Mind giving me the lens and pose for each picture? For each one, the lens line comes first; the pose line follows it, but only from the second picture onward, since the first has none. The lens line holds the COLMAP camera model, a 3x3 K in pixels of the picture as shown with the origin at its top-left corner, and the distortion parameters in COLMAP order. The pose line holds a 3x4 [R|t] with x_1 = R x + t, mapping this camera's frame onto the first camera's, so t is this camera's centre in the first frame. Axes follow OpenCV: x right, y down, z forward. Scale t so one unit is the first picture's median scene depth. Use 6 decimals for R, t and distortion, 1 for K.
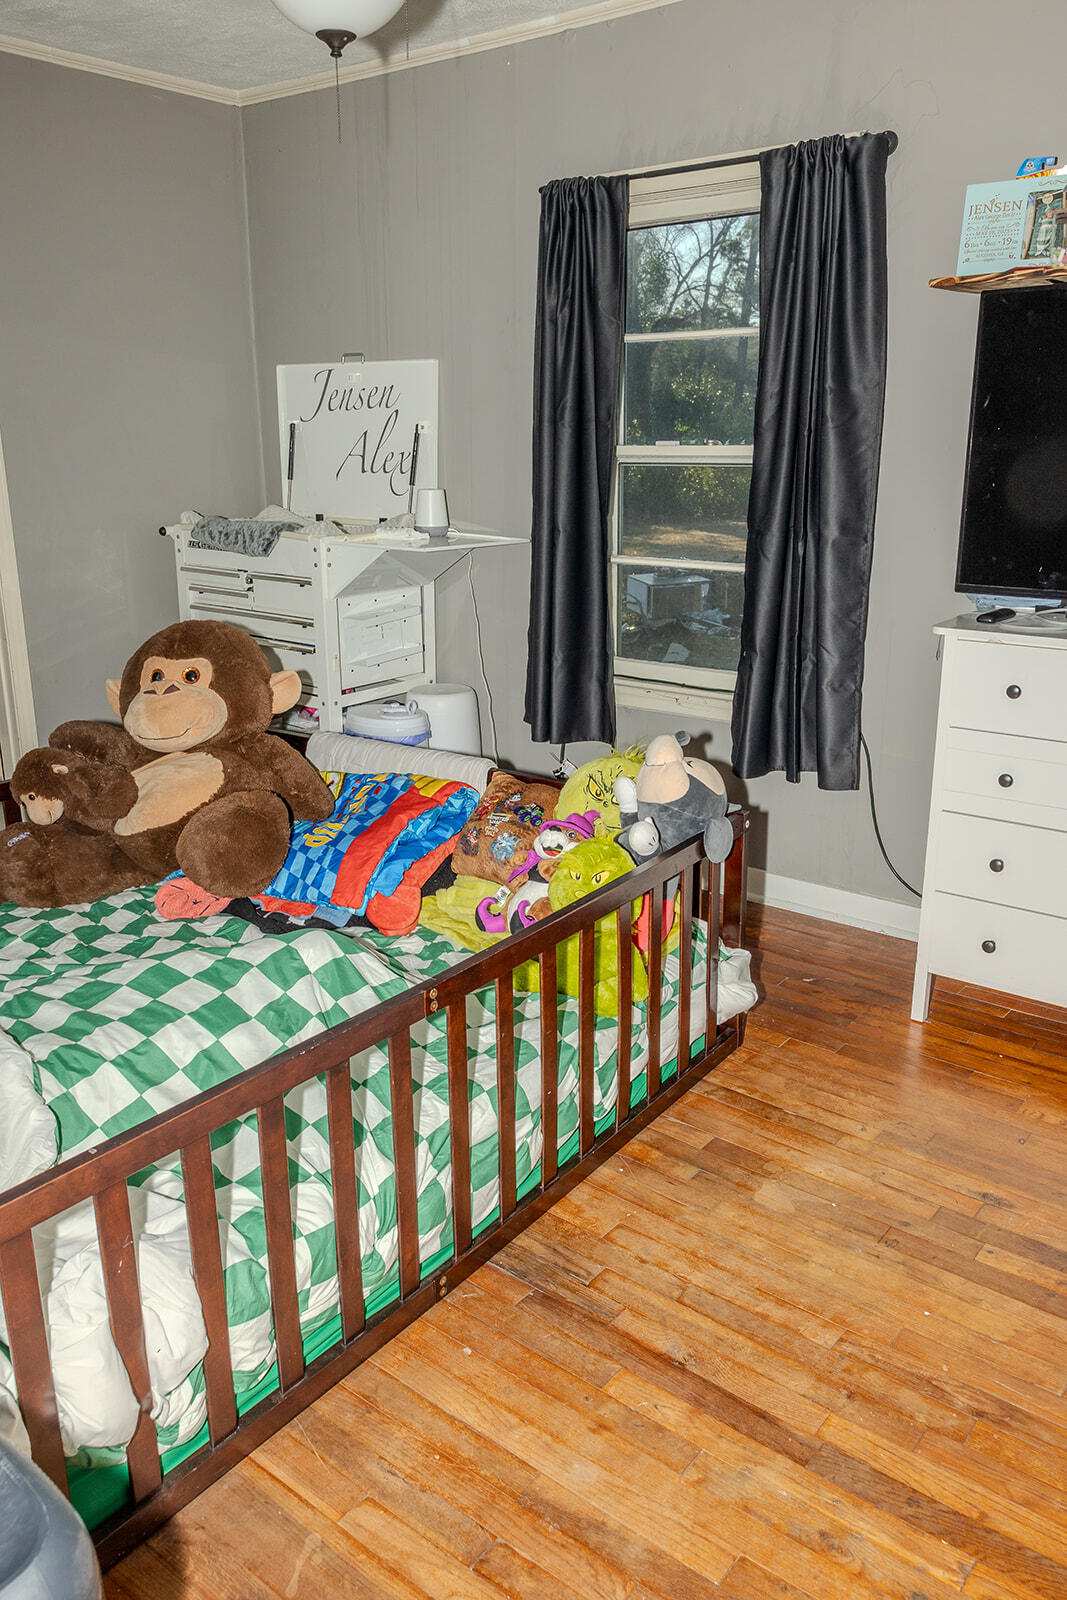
lens RADIAL K [[1237.9, 0, 533.5], [0, 1237.9, 800.0], [0, 0, 1]] dist [0.007752, -0.009605]
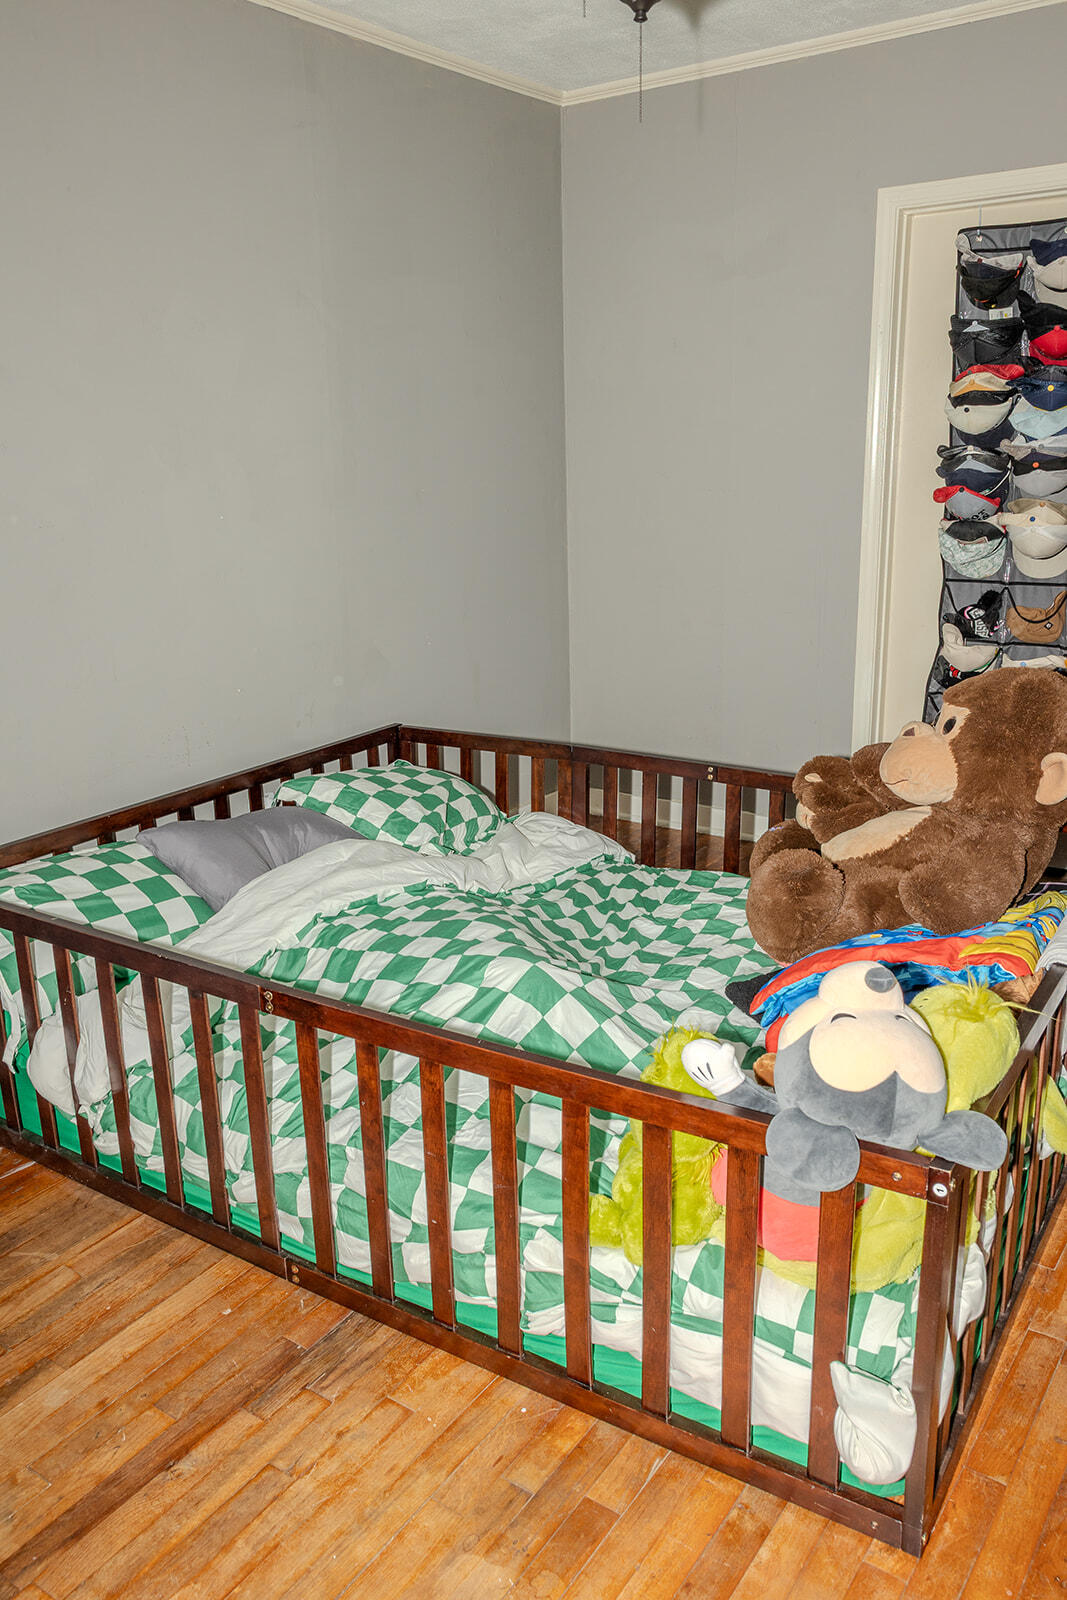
lens RADIAL K [[1237.9, 0, 533.5], [0, 1237.9, 800.0], [0, 0, 1]] dist [0.007752, -0.009605]
pose [[0.067314, 0.284950, -0.956176, 0.876834], [-0.255773, 0.931253, 0.259516, -0.326605], [0.964390, 0.227095, 0.135569, 1.003533]]
